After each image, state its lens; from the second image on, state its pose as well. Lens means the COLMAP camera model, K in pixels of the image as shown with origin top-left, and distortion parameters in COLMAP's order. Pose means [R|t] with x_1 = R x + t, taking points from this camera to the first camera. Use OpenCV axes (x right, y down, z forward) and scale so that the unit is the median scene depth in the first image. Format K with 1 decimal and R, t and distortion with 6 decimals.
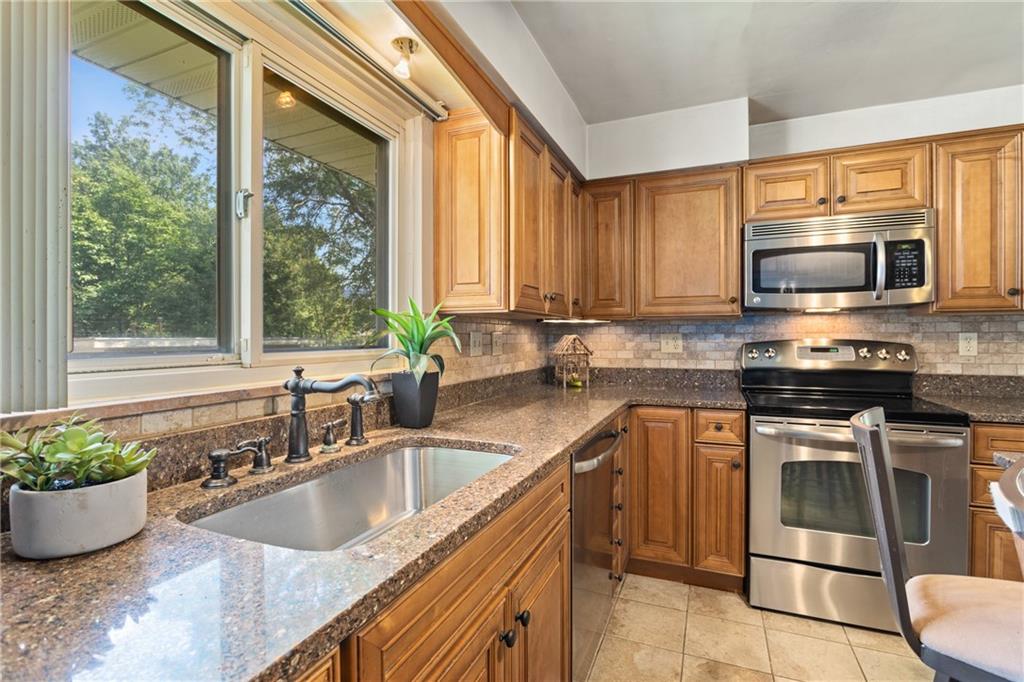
lens RADIAL K [[488.8, 0, 507.6], [0, 488.8, 332.6], [0, 0, 1]] dist [-0.019559, 0.006165]
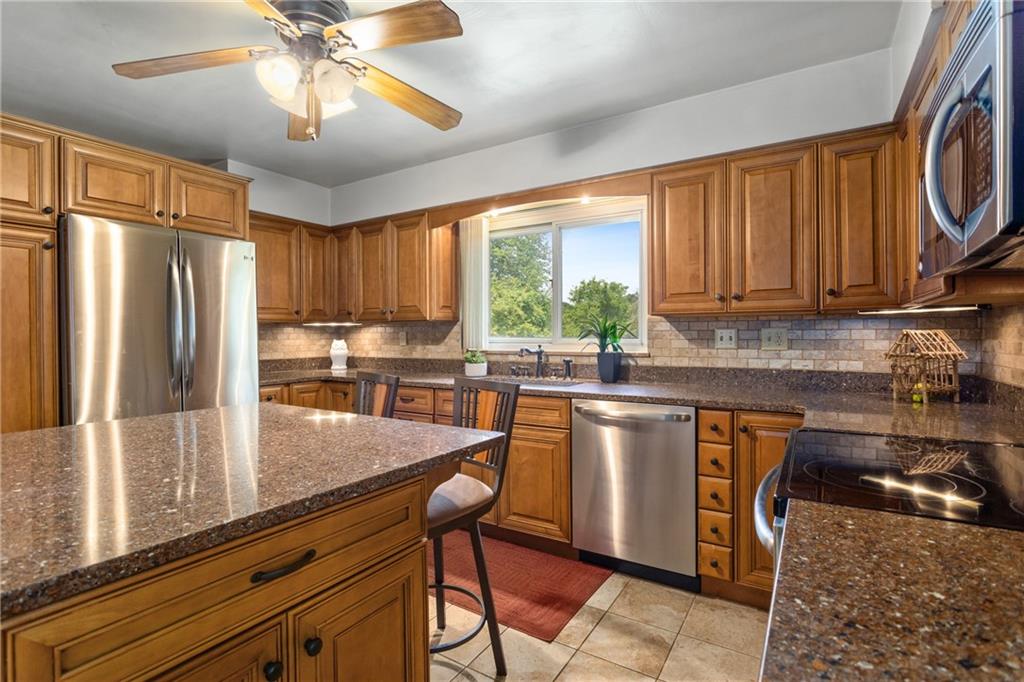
lens RADIAL K [[488.8, 0, 507.6], [0, 488.8, 332.6], [0, 0, 1]] dist [-0.019559, 0.006165]
pose [[0.986362, -0.002944, -0.164567, 0.323969], [0.006184, 0.999797, 0.019179, -0.009455], [0.164477, -0.019935, 0.986180, -0.116535]]
